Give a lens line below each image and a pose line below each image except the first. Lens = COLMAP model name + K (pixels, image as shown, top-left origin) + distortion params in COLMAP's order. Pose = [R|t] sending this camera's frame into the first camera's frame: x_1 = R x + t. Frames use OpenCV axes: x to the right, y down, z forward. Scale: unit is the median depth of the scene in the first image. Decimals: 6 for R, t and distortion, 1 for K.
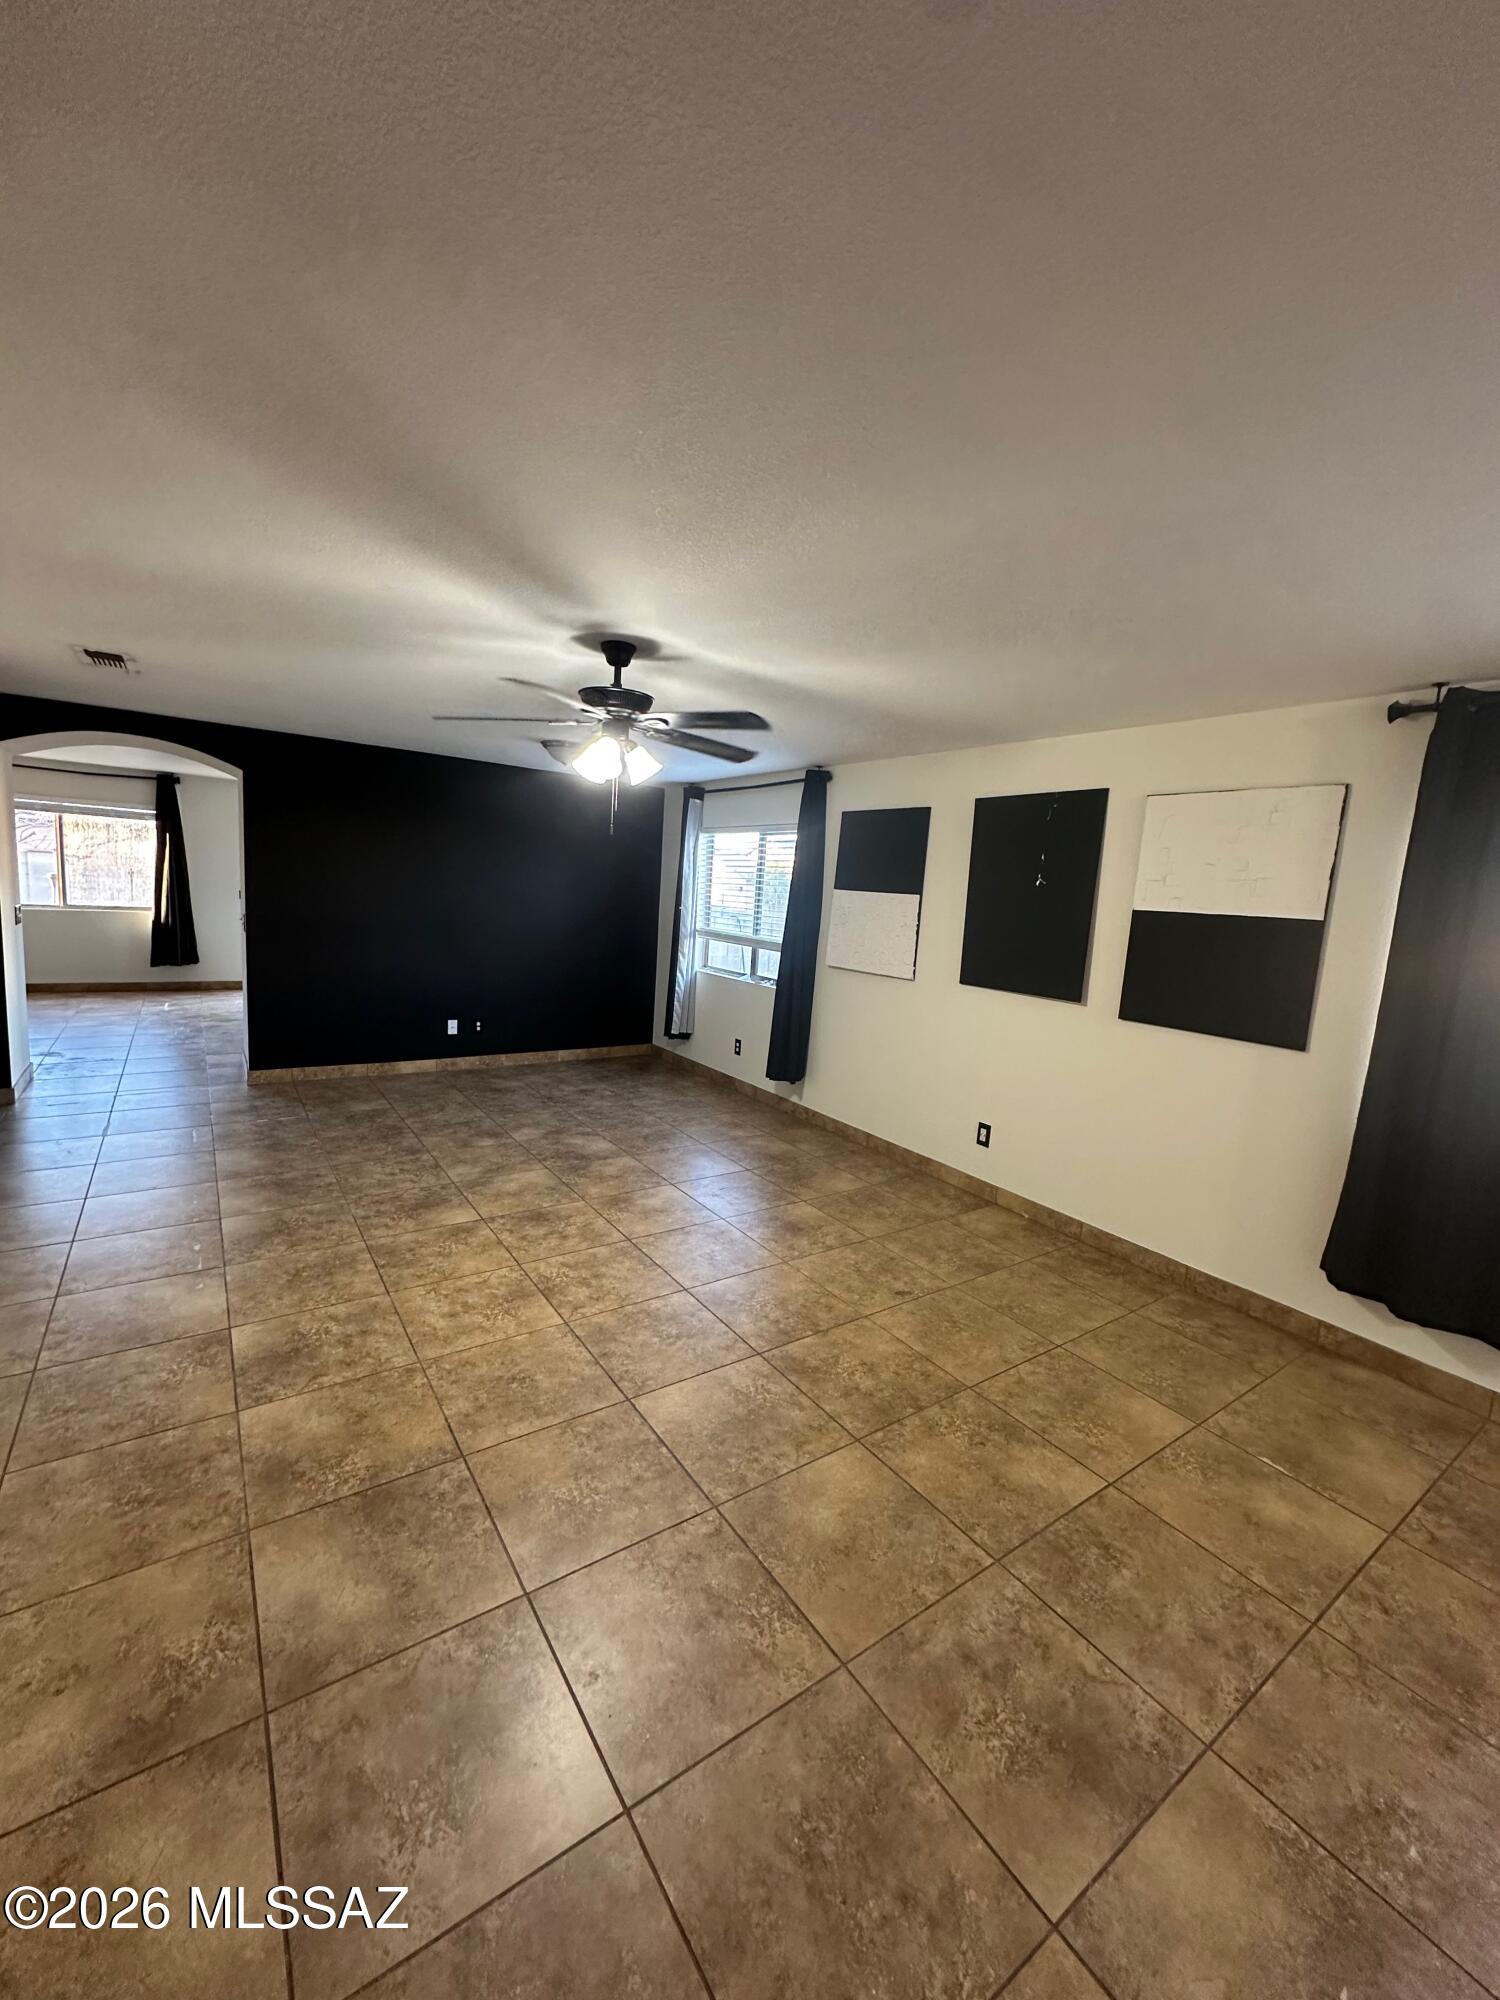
lens RADIAL K [[799.3, 0, 755.4], [0, 799.3, 996.4], [0, 0, 1]] dist [-0.003714, 0.000957]
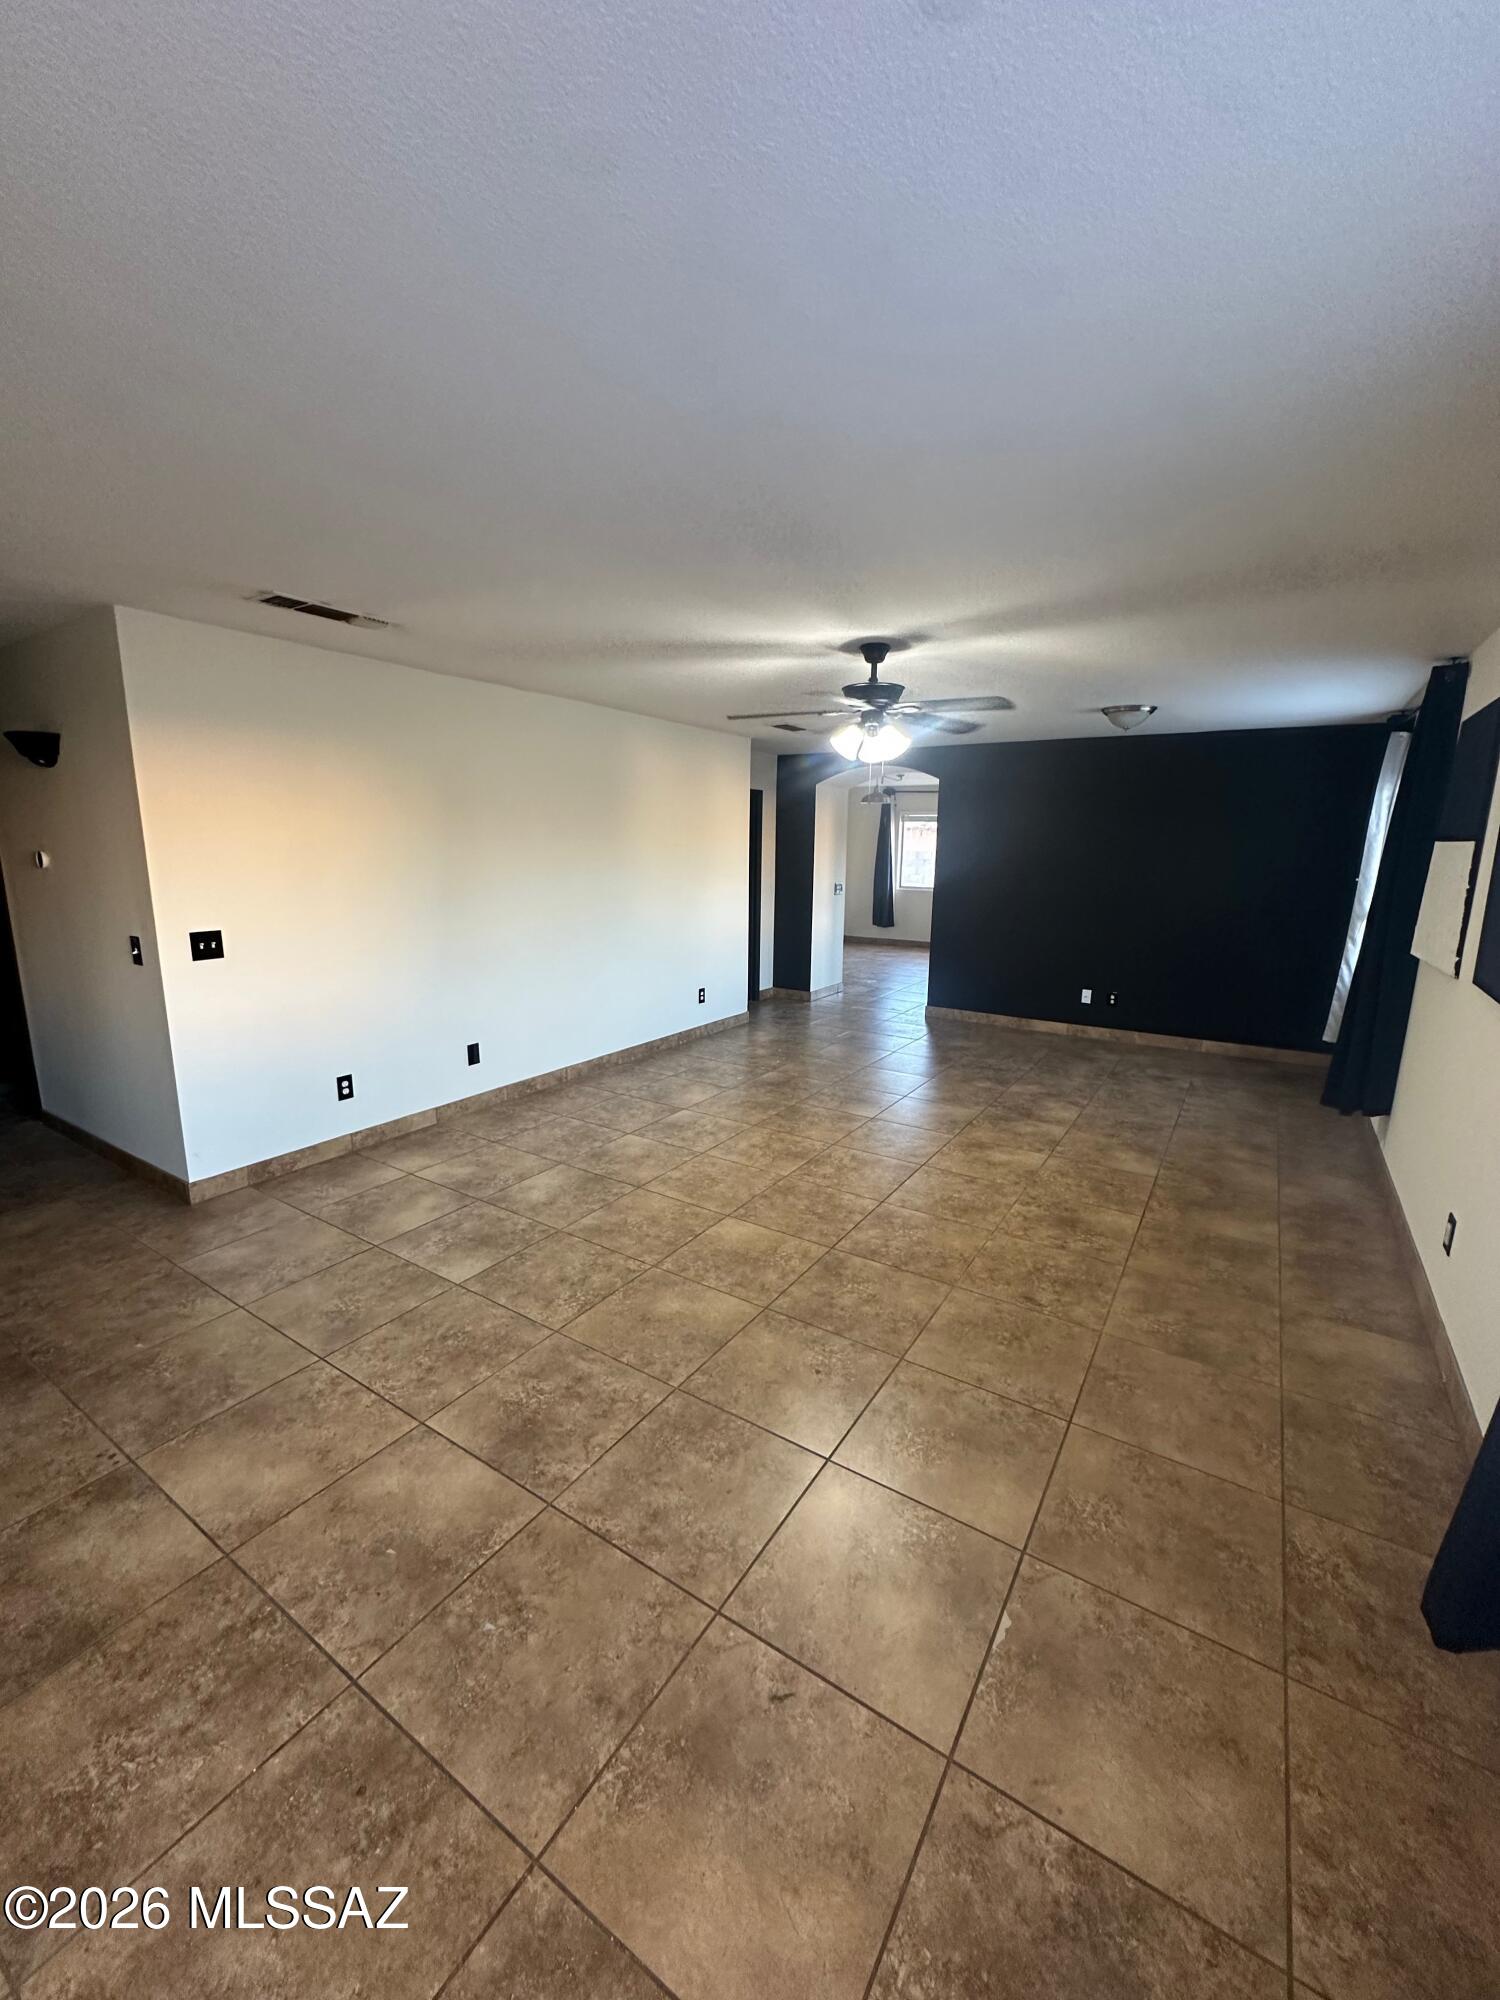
lens RADIAL K [[799.3, 0, 754.2], [0, 799.3, 1007.0], [0, 0, 1]] dist [-0.003714, 0.000957]
pose [[0.374622, 0.127585, -0.918358, 0.944152], [-0.110073, 0.989602, 0.092581, 0.005922], [0.920621, 0.066404, 0.384770, 0.410518]]
